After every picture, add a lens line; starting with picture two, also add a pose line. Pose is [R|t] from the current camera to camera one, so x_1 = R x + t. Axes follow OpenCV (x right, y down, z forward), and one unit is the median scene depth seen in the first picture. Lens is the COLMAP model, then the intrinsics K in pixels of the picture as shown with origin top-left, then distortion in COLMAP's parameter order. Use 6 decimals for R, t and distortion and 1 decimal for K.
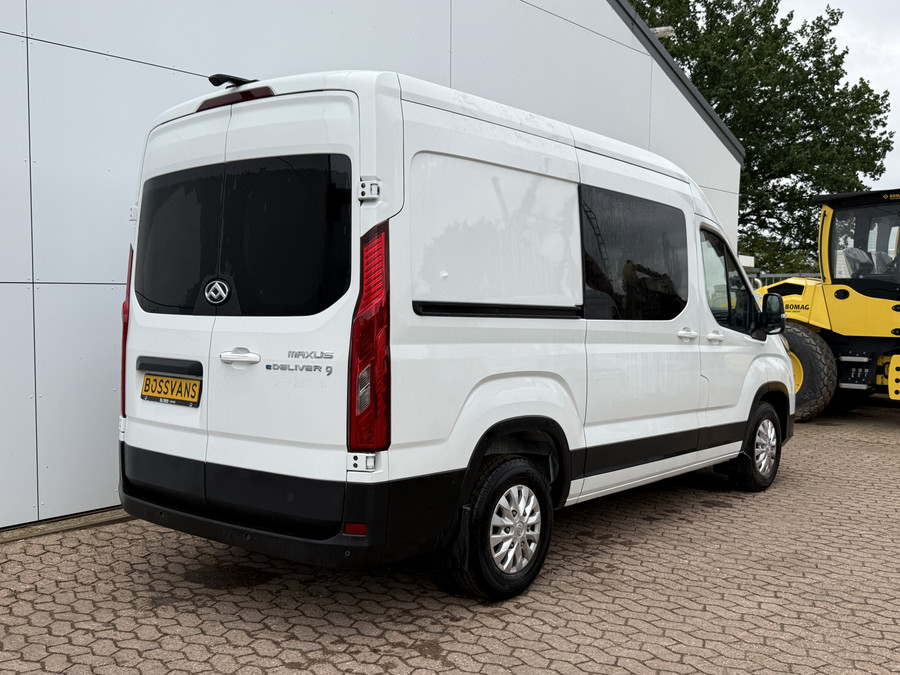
lens RADIAL K [[915.3, 0, 465.9], [0, 915.3, 340.7], [0, 0, 1]] dist [0.154679, -0.377559]
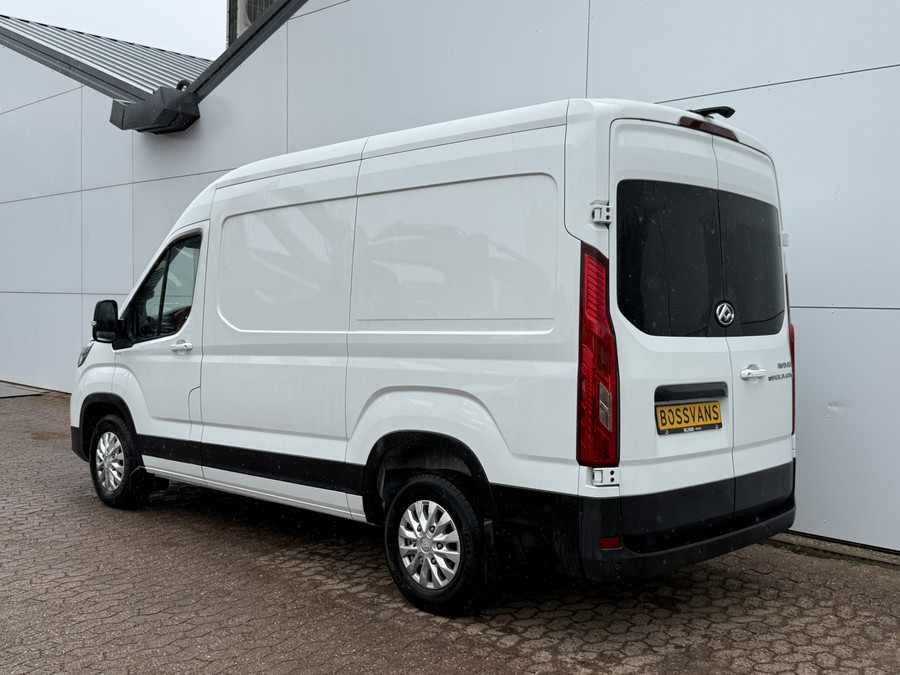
lens RADIAL K [[1051.2, 0, 450.0], [0, 1051.2, 337.5], [0, 0, 1]] dist [0.001193, 0.001619]
pose [[0.090903, -0.031544, 0.995360, -1.375126], [0.032632, 0.999056, 0.028681, -0.065348], [-0.995325, 0.029873, 0.091847, 1.118334]]
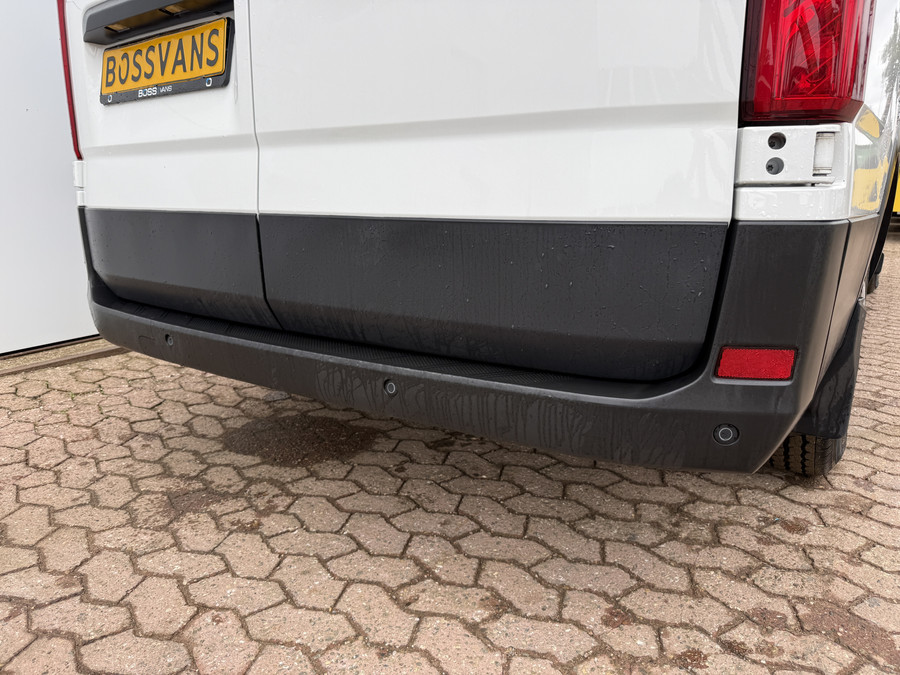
lens RADIAL K [[632.2, 0, 453.6], [0, 632.2, 340.0], [0, 0, 1]] dist [0.028672, -0.061550]
pose [[0.995654, -0.033555, 0.086875, -0.204309], [0.016322, 0.981269, 0.191948, 0.123800], [-0.091689, -0.189695, 0.977552, 0.650239]]
